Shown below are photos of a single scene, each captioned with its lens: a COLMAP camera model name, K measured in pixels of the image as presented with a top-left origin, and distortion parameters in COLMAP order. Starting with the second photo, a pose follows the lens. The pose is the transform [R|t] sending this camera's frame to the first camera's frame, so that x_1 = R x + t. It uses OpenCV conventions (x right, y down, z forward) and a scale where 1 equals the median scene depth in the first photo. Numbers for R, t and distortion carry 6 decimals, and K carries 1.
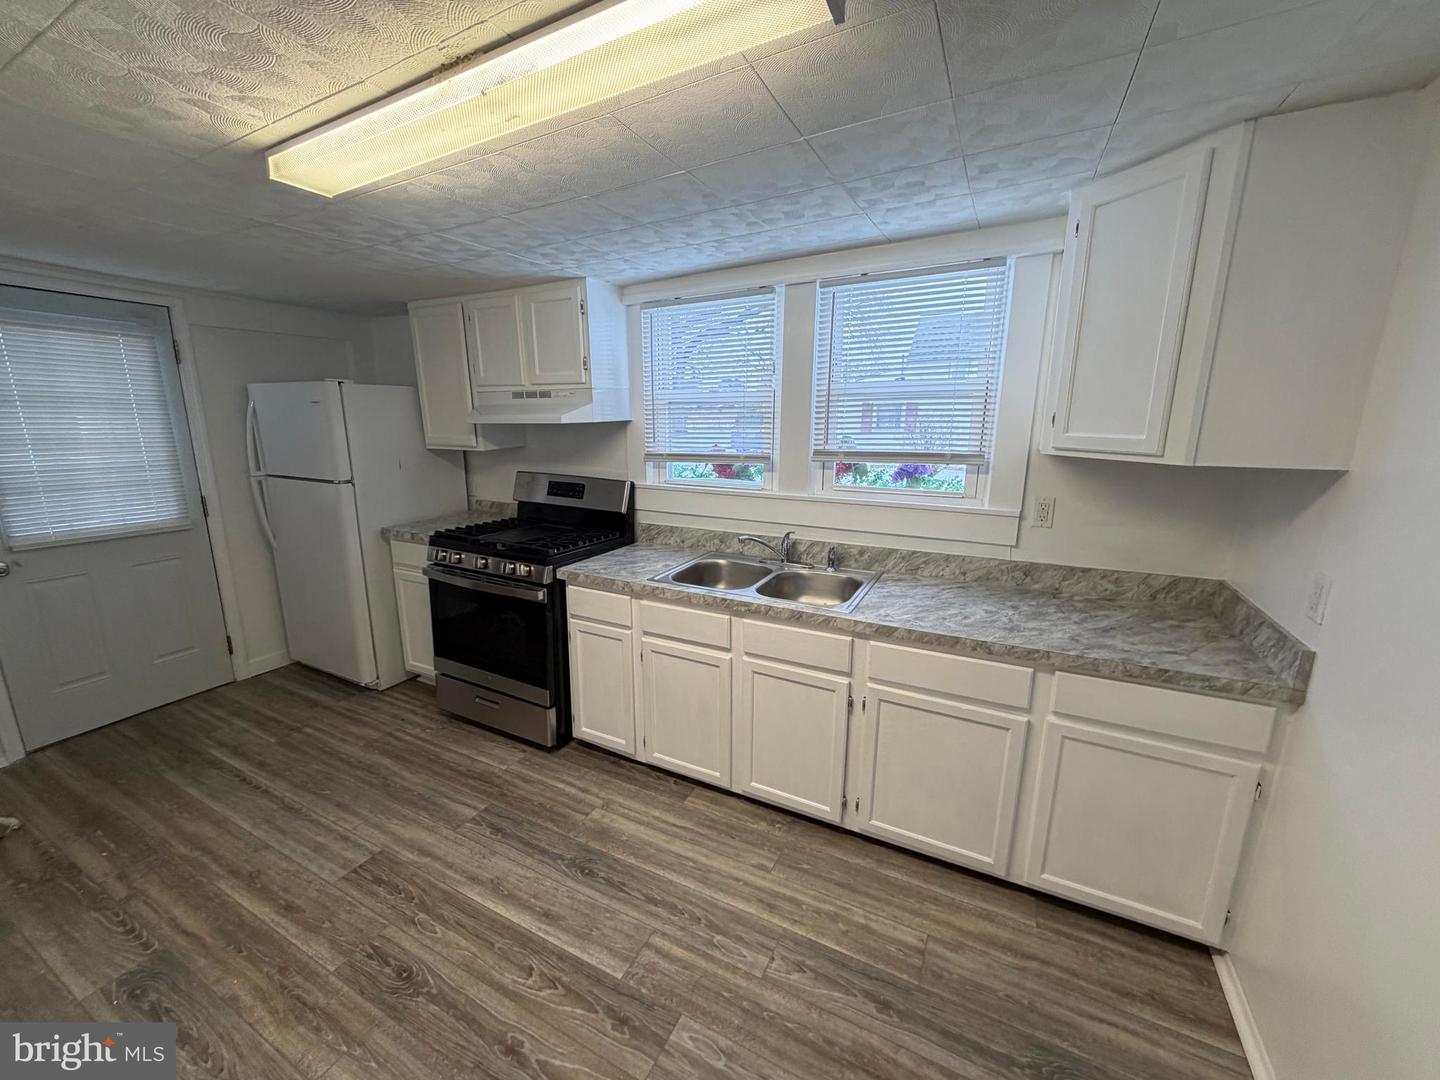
lens RADIAL K [[566.2, 0, 719.2], [0, 566.2, 545.0], [0, 0, 1]] dist [0.001355, 0.000357]
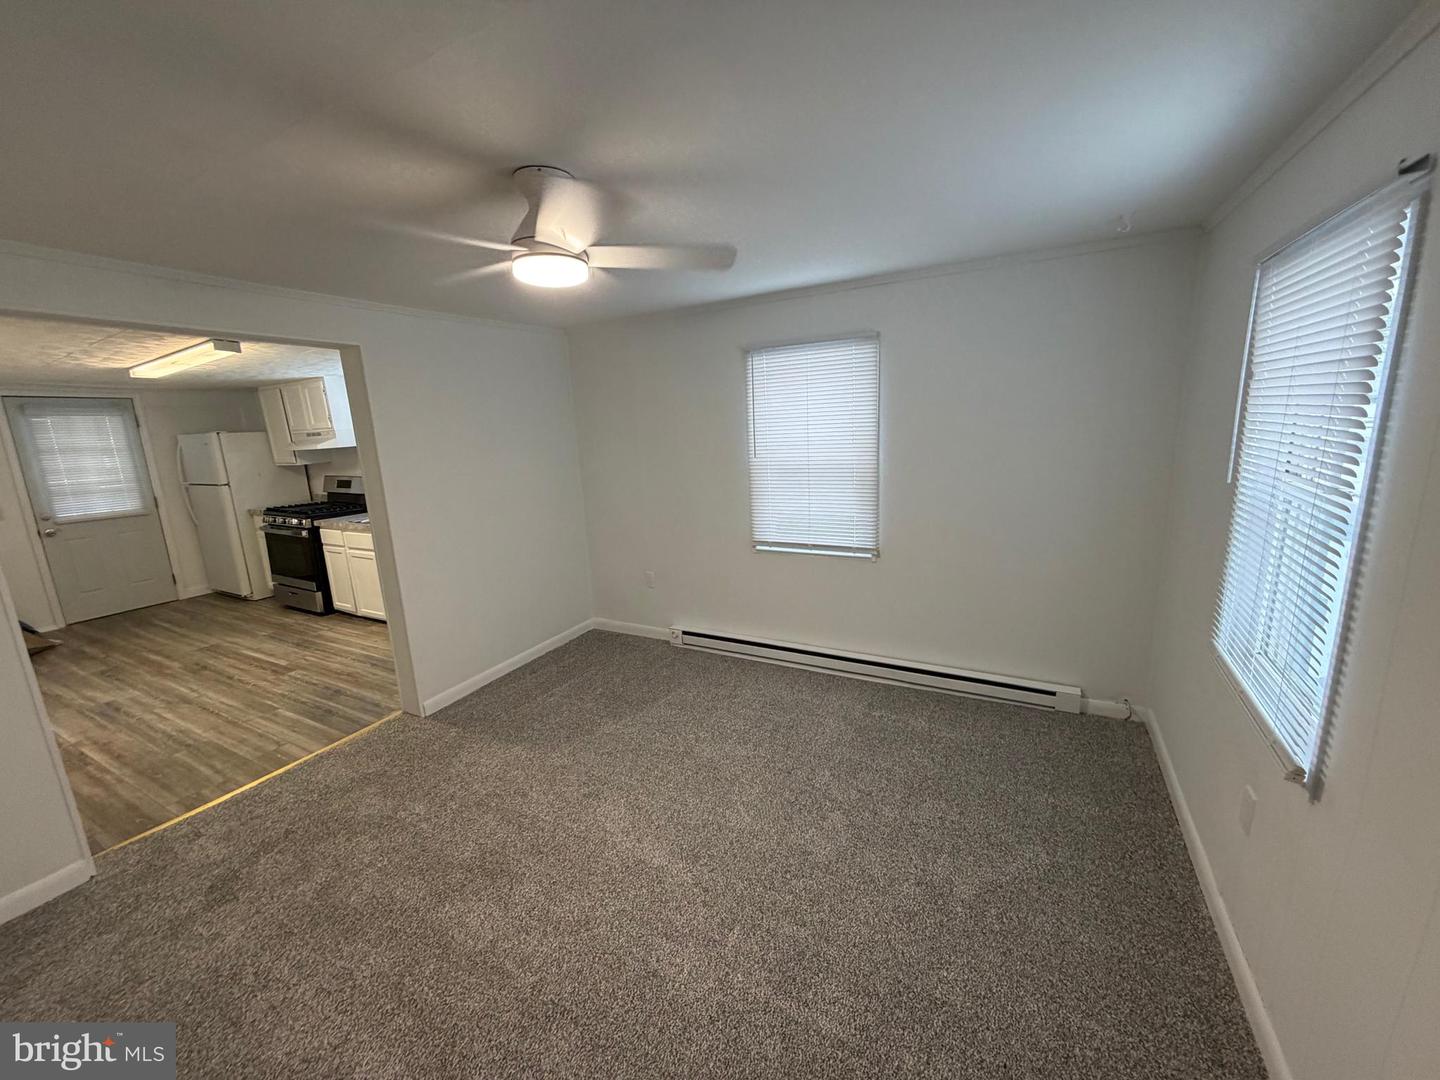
lens RADIAL K [[566.2, 0, 723.3], [0, 566.2, 543.8], [0, 0, 1]] dist [0.001355, 0.000357]
pose [[0.998367, -0.044396, -0.035945, 1.193513], [0.043928, 0.998941, -0.013708, 0.207050], [0.036516, 0.012107, 0.999260, -0.931778]]
